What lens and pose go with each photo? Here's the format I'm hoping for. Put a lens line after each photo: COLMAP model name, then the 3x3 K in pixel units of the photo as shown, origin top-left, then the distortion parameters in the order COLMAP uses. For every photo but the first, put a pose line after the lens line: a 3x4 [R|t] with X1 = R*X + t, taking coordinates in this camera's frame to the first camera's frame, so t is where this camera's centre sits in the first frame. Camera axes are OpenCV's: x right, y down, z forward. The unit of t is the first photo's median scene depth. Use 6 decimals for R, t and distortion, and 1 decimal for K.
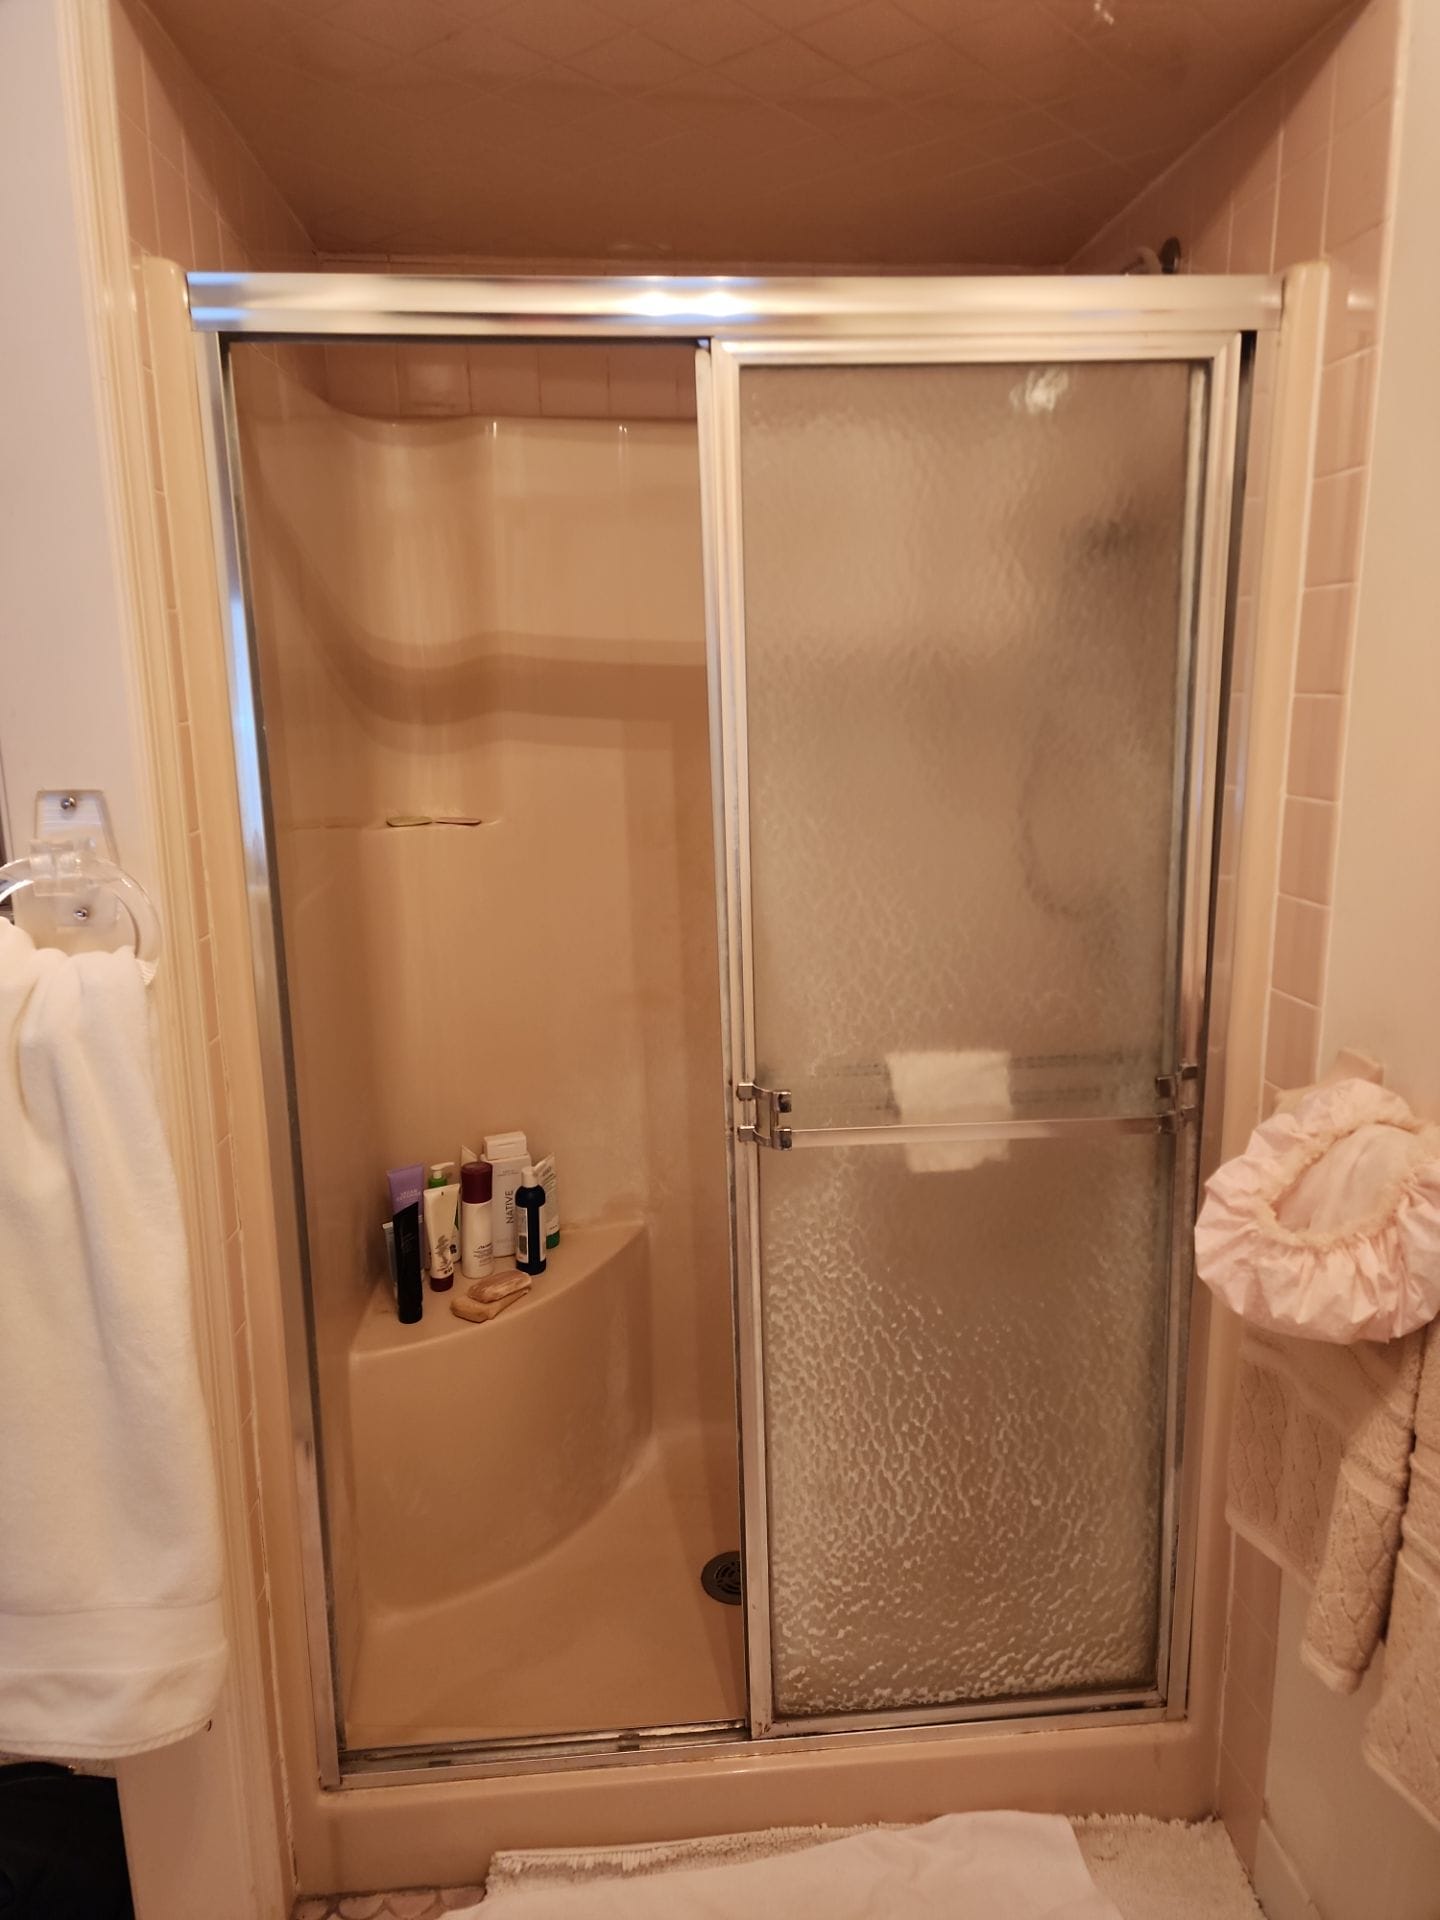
lens RADIAL K [[1329.9, 0, 748.9], [0, 1329.9, 948.2], [0, 0, 1]] dist [0.032774, -0.000887]
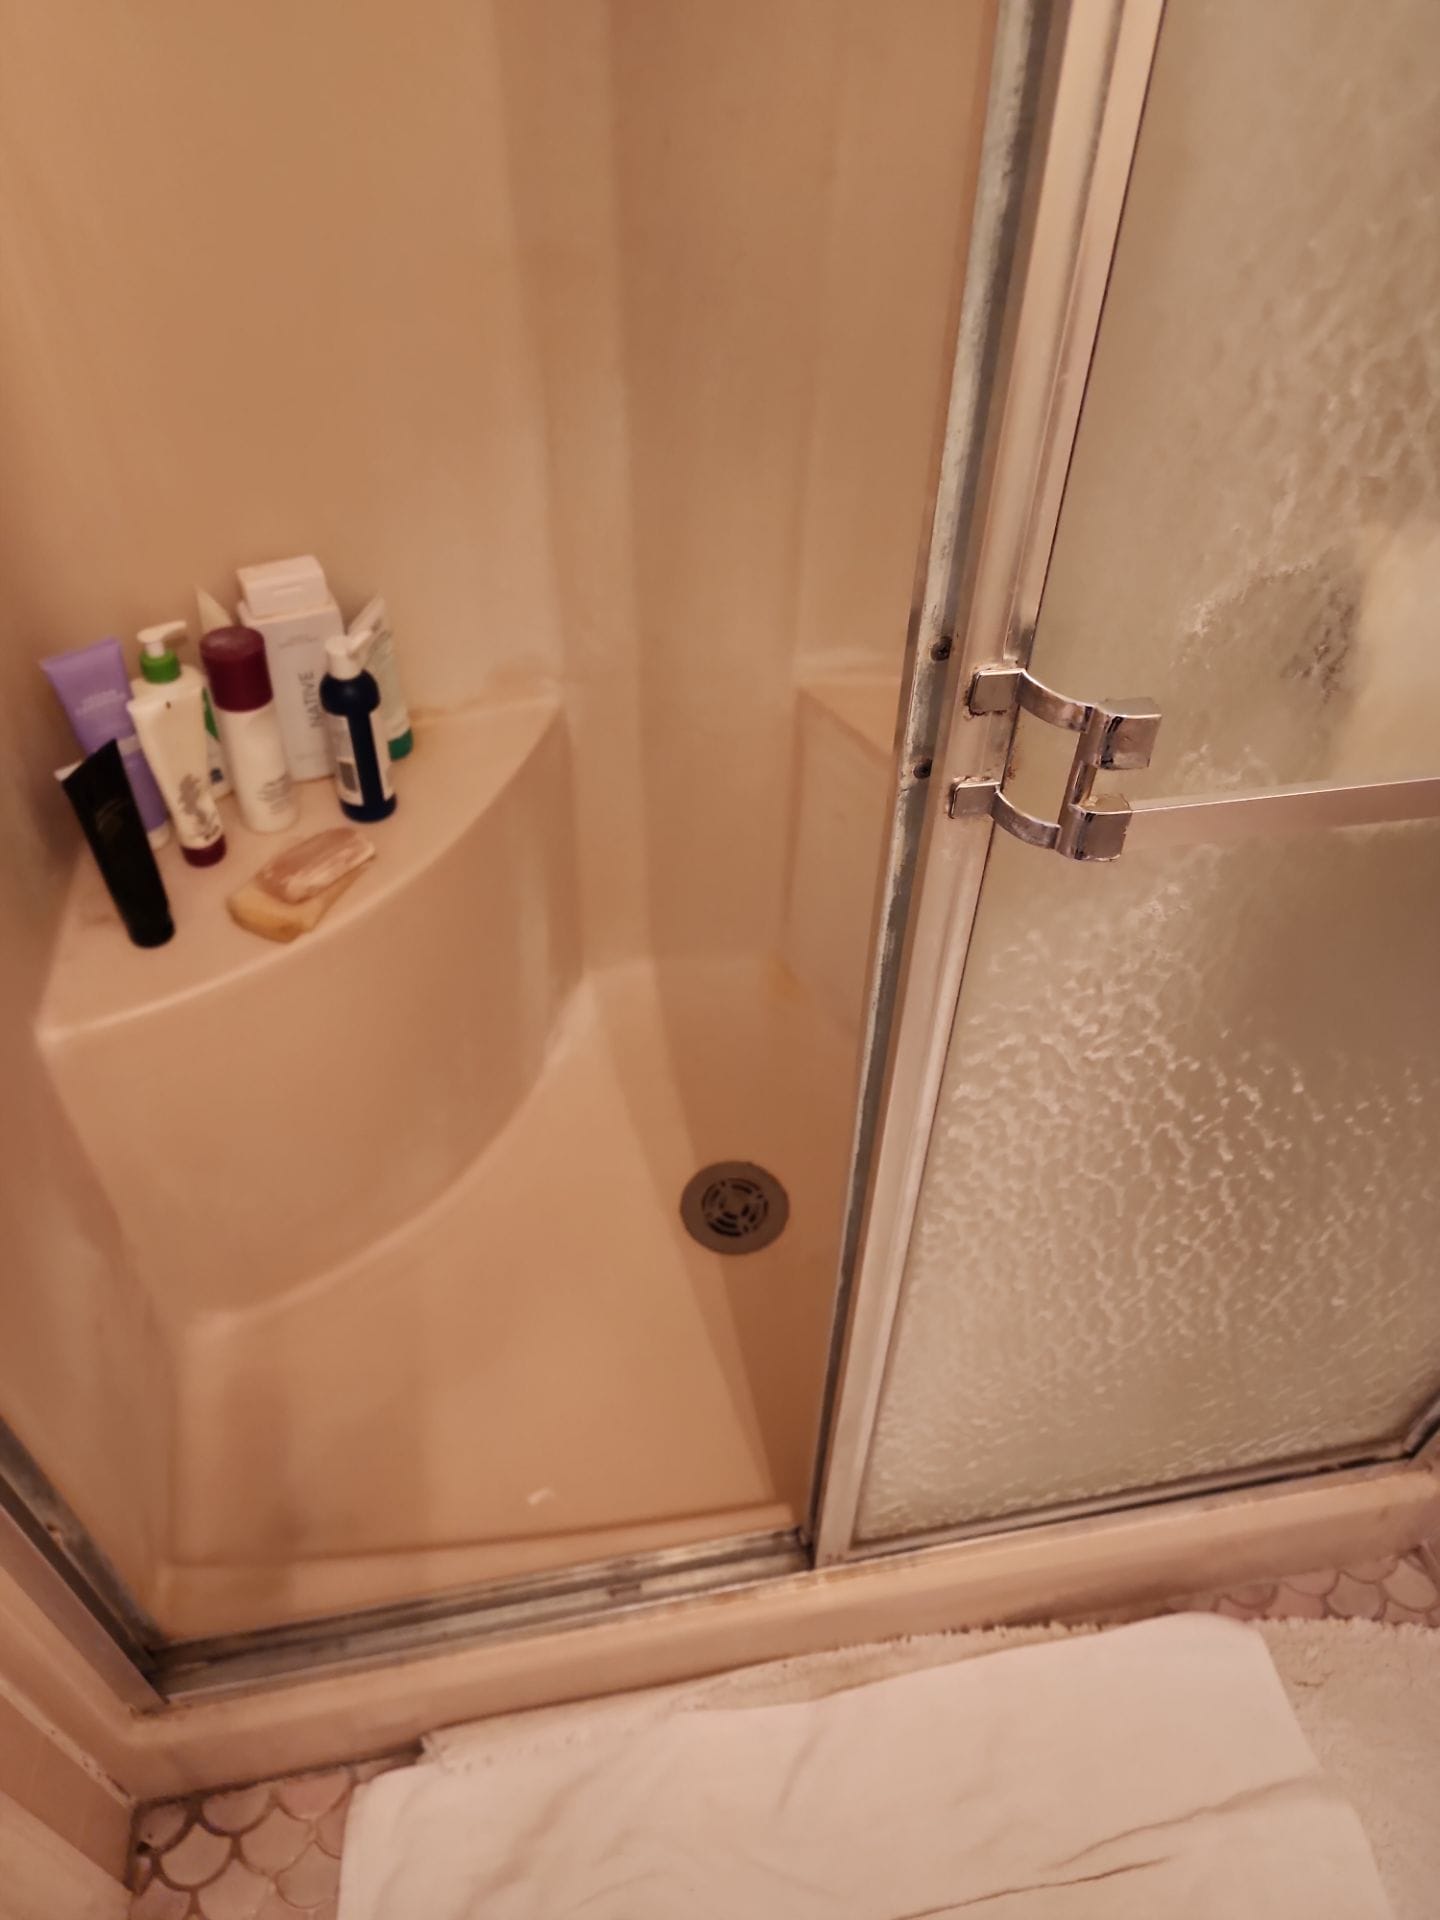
lens RADIAL K [[1329.9, 0, 748.9], [0, 1329.9, 948.2], [0, 0, 1]] dist [0.032774, -0.000887]
pose [[0.992956, -0.044317, 0.109883, -0.089499], [-0.020169, 0.850657, 0.525333, -0.008004], [-0.116754, -0.523849, 0.843772, 0.619642]]
